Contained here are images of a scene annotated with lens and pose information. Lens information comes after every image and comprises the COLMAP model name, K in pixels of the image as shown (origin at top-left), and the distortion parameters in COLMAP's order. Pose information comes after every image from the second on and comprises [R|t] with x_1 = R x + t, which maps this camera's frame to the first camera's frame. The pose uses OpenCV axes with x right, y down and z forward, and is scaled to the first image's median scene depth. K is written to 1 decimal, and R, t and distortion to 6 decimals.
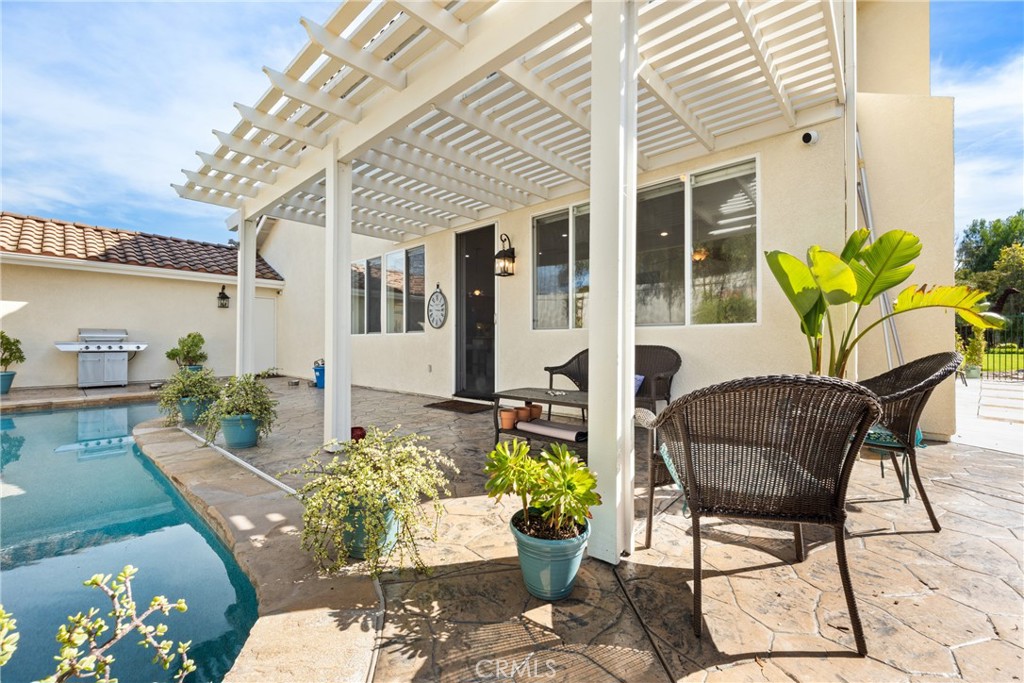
lens RADIAL K [[405.8, 0, 509.8], [0, 405.8, 343.3], [0, 0, 1]] dist [0.001879, 0.000316]
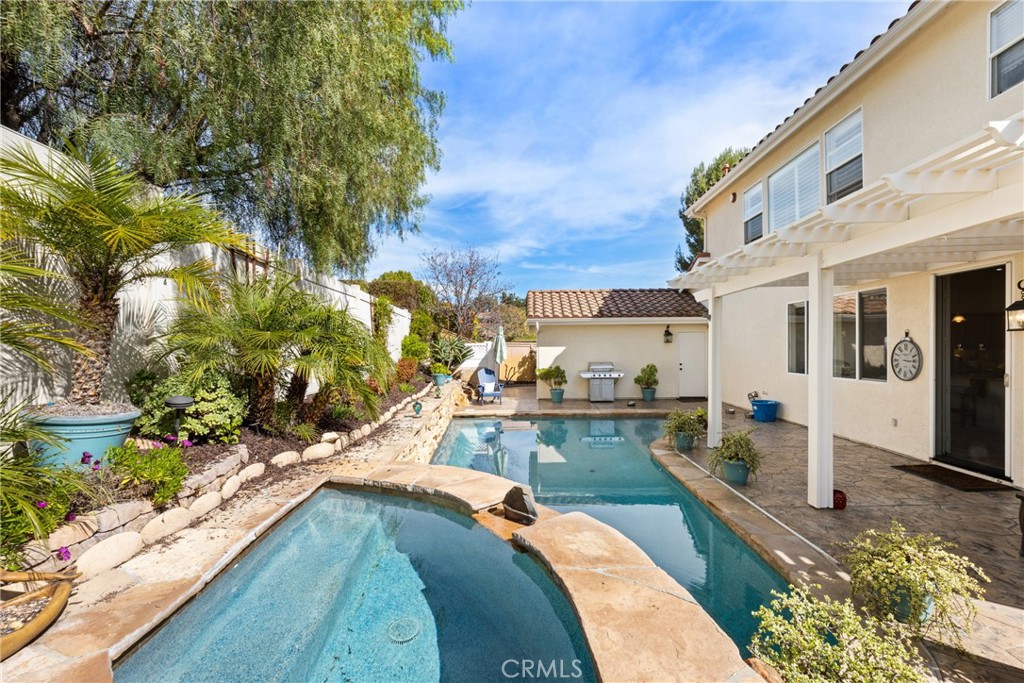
lens RADIAL K [[427.4, 0, 512.0], [0, 427.4, 341.5], [0, 0, 1]] dist [-0.001211, -0.000196]
pose [[0.659815, 0.002372, -0.751424, -0.042401], [0.010108, 0.999877, 0.012032, -0.146201], [0.751360, -0.015534, 0.659710, -0.301179]]
